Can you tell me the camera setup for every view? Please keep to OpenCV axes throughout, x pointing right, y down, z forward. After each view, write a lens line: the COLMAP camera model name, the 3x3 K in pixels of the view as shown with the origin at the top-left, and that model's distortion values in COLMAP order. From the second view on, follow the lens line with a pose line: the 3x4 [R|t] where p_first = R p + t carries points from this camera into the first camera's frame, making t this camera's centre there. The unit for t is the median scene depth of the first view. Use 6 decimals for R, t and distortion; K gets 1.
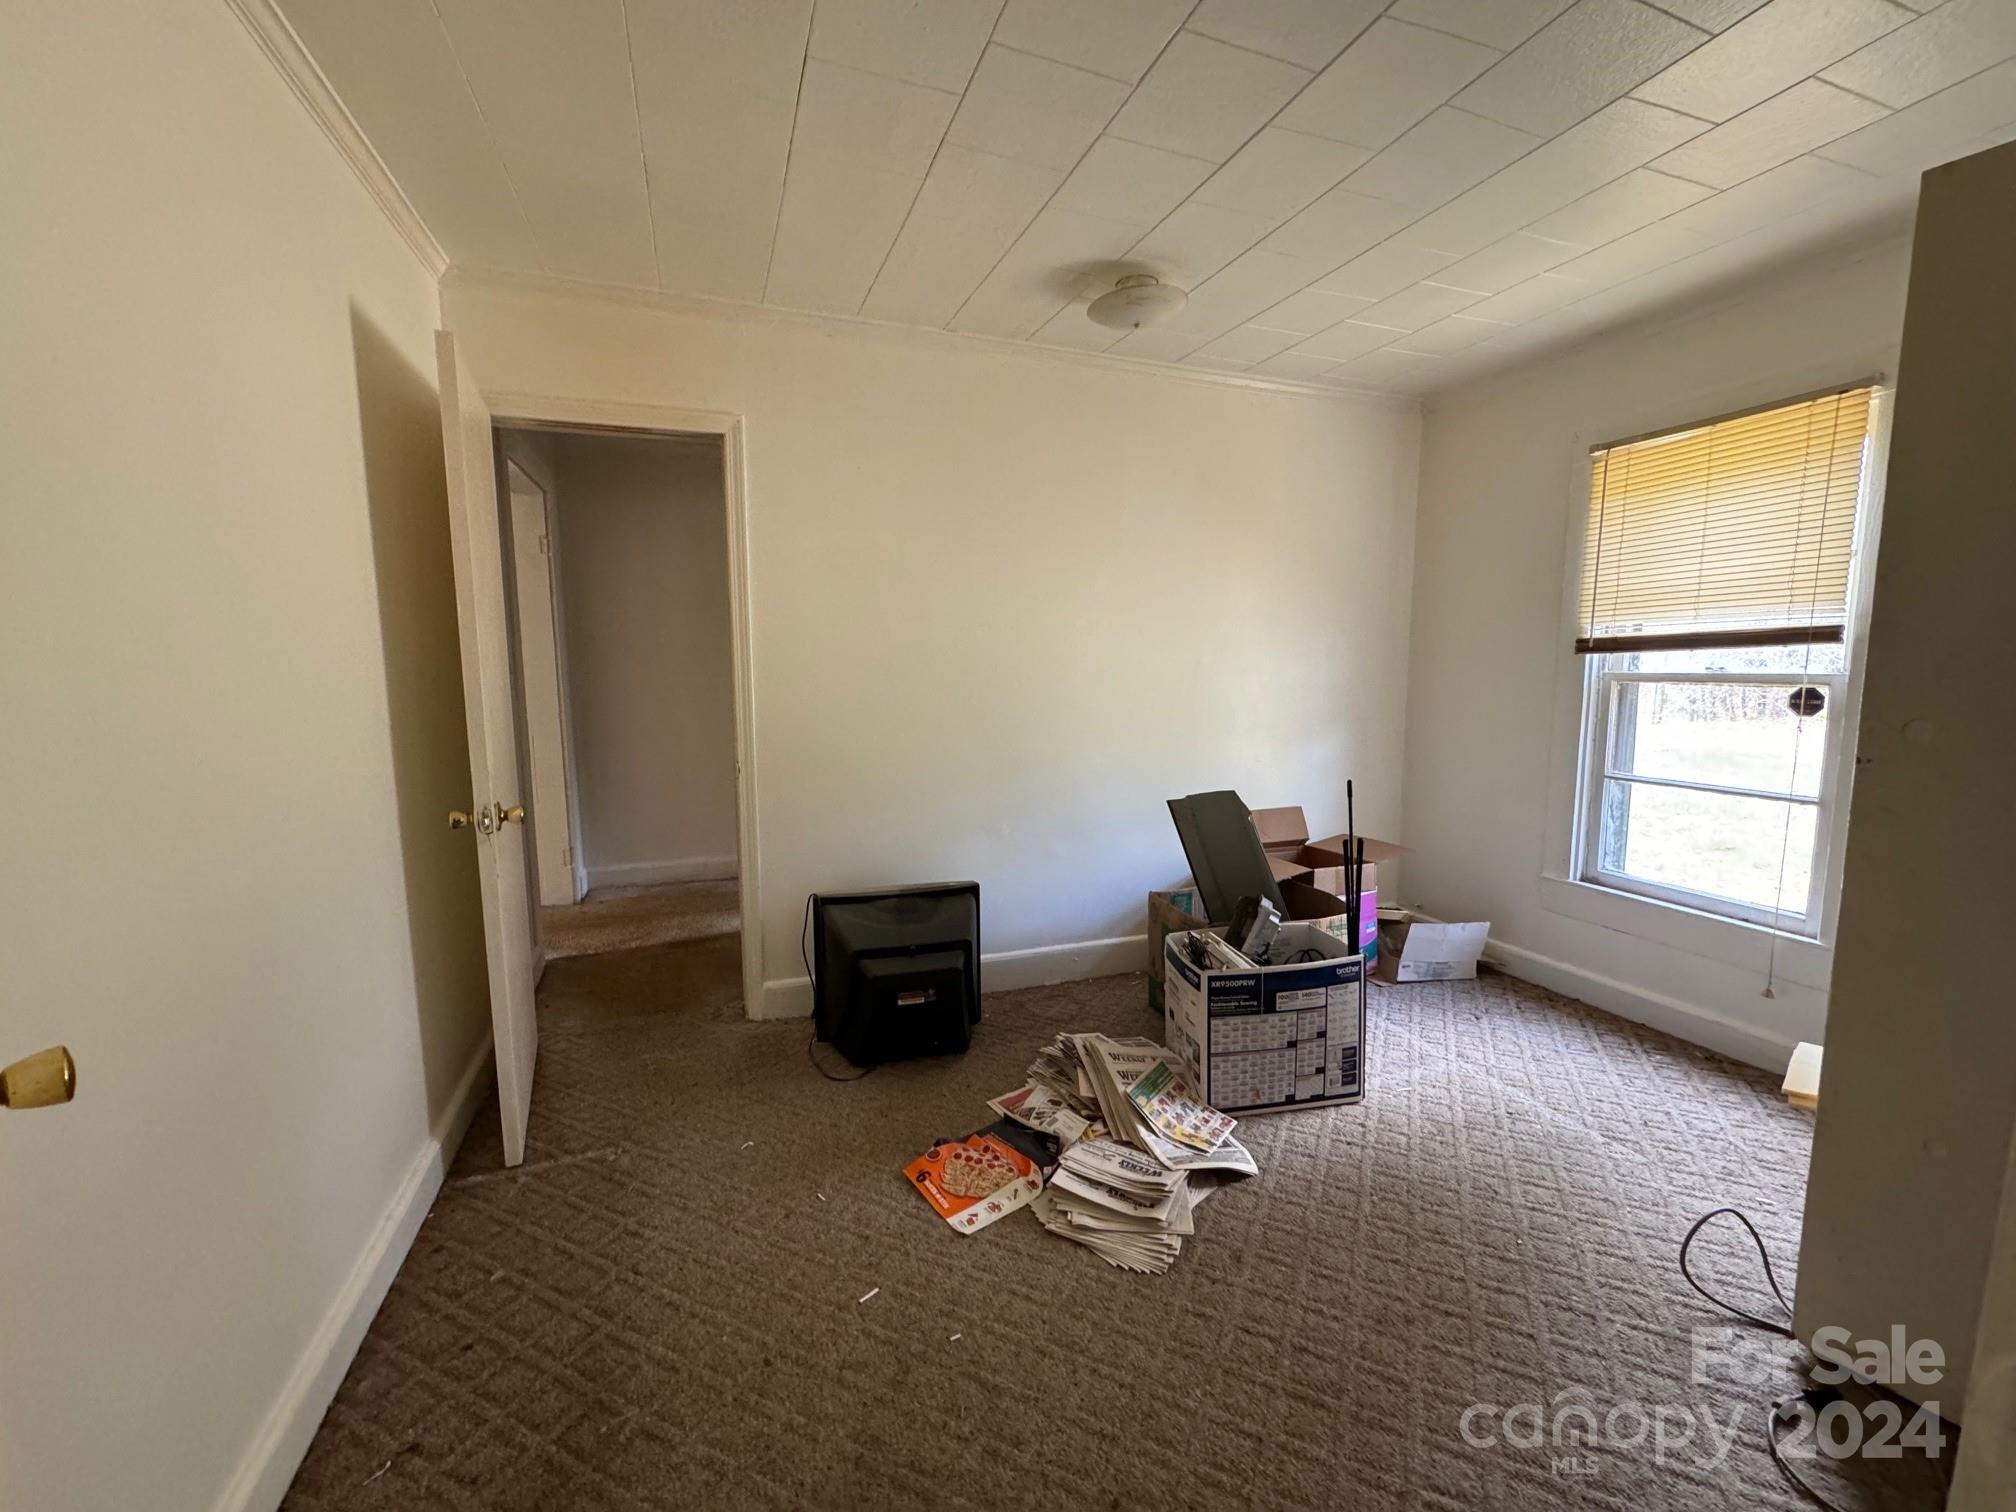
lens RADIAL K [[806.8, 0, 999.6], [0, 806.8, 761.4], [0, 0, 1]] dist [-0.000857, -0.000024]
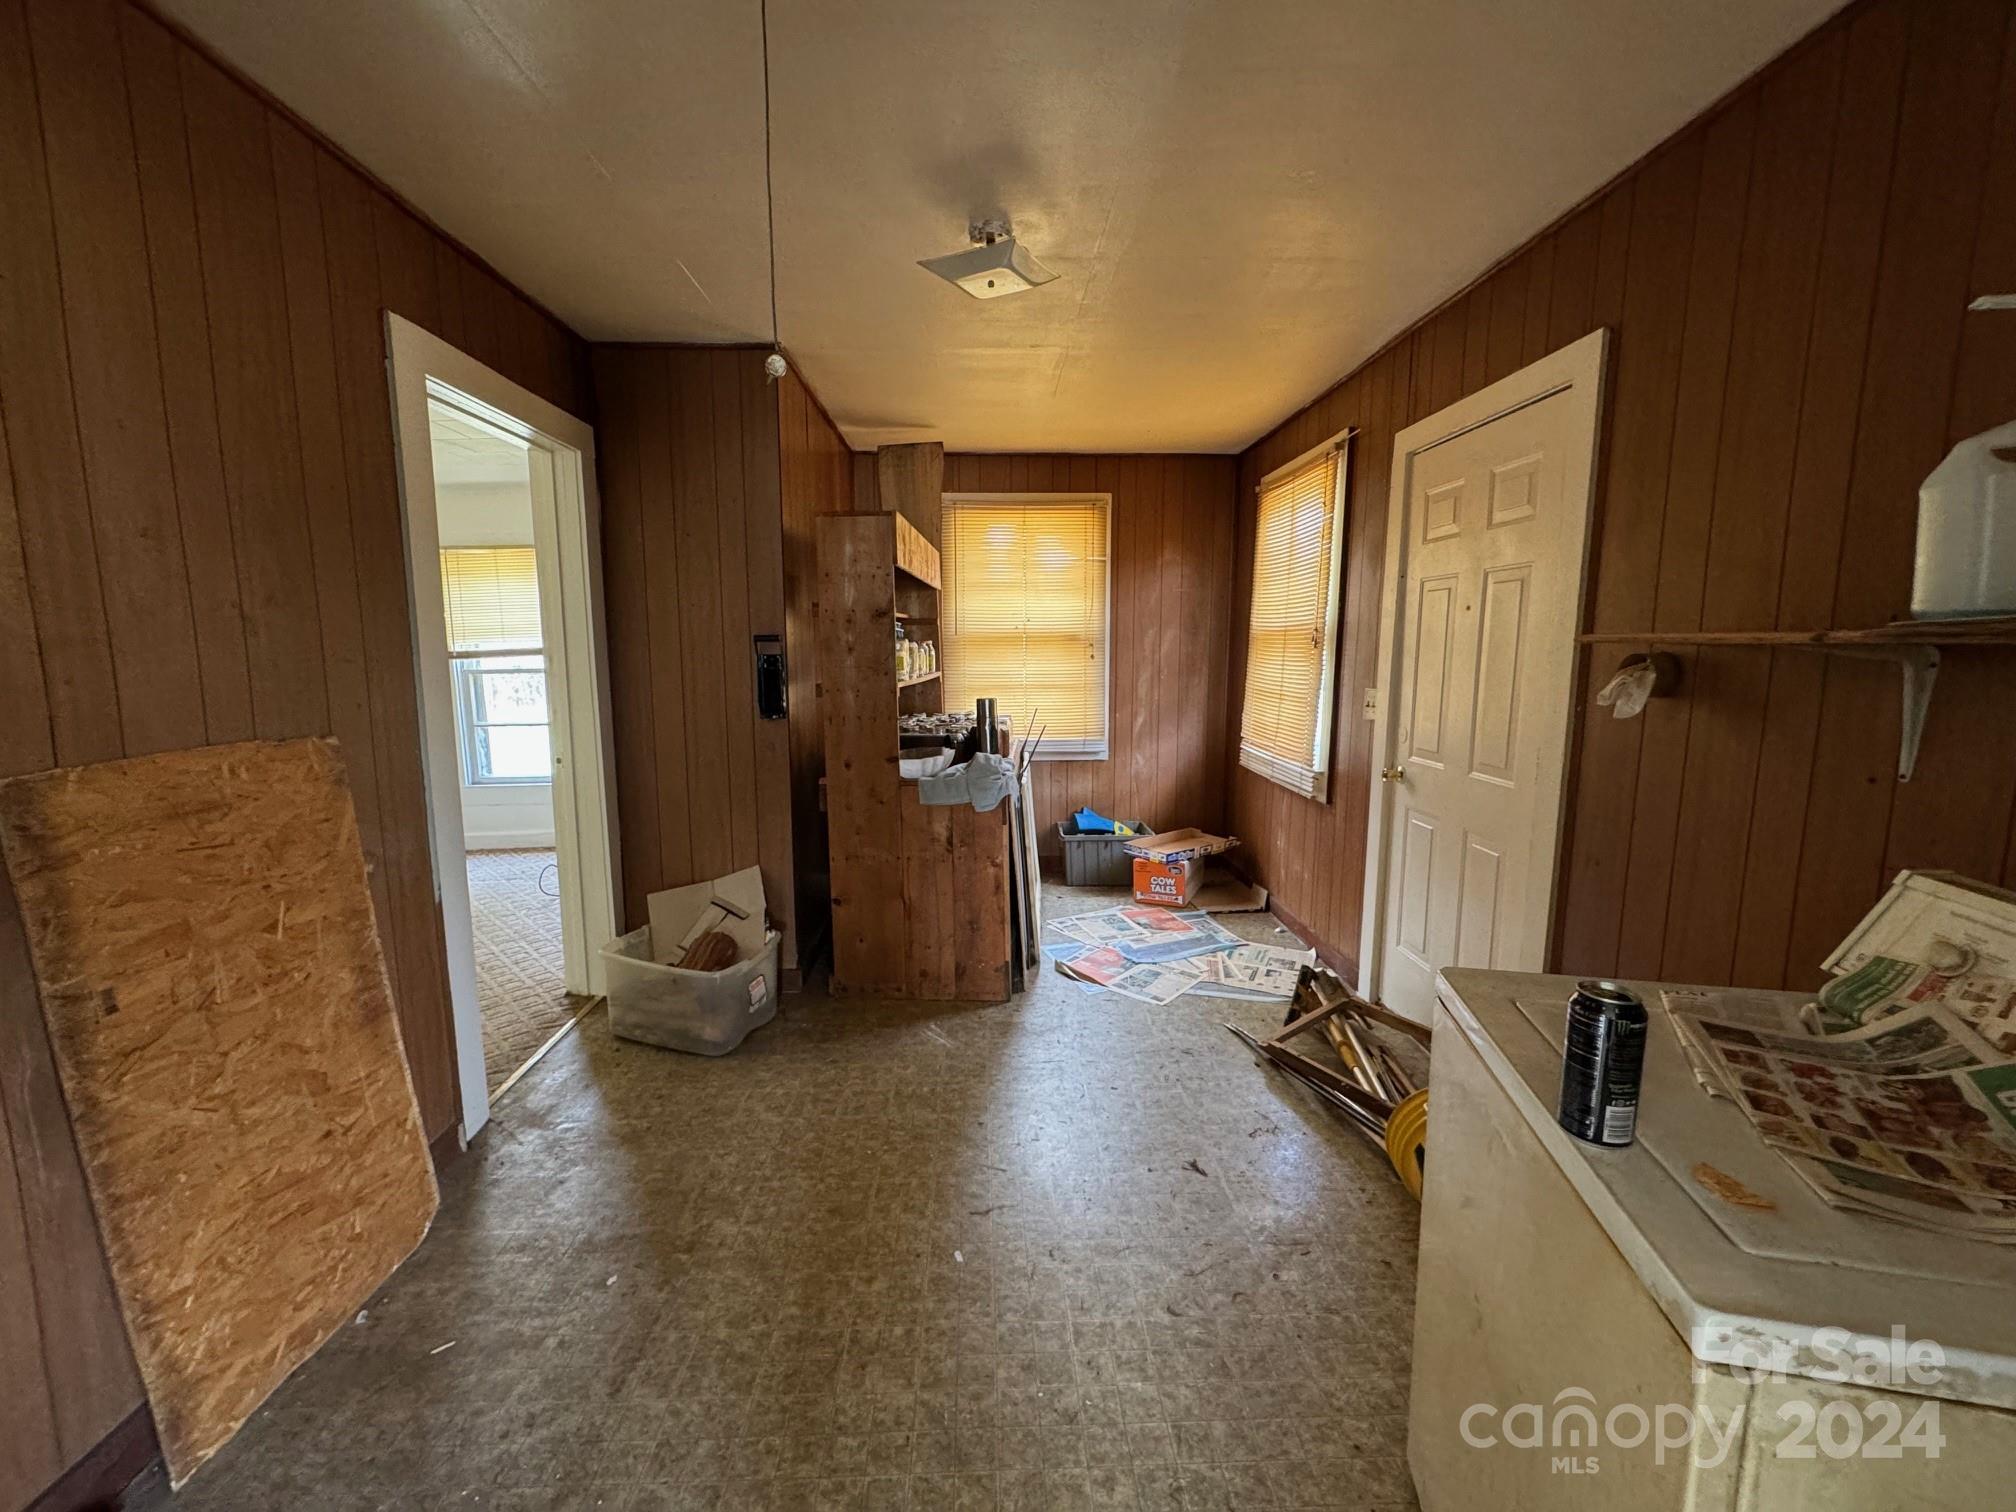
lens RADIAL K [[806.8, 0, 1006.1], [0, 806.8, 763.5], [0, 0, 1]] dist [-0.000857, -0.000024]
pose [[0.331326, -0.117369, 0.936188, -0.605614], [0.116664, 0.989715, 0.082791, 0.096898], [-0.936276, 0.081788, 0.341611, -0.792032]]
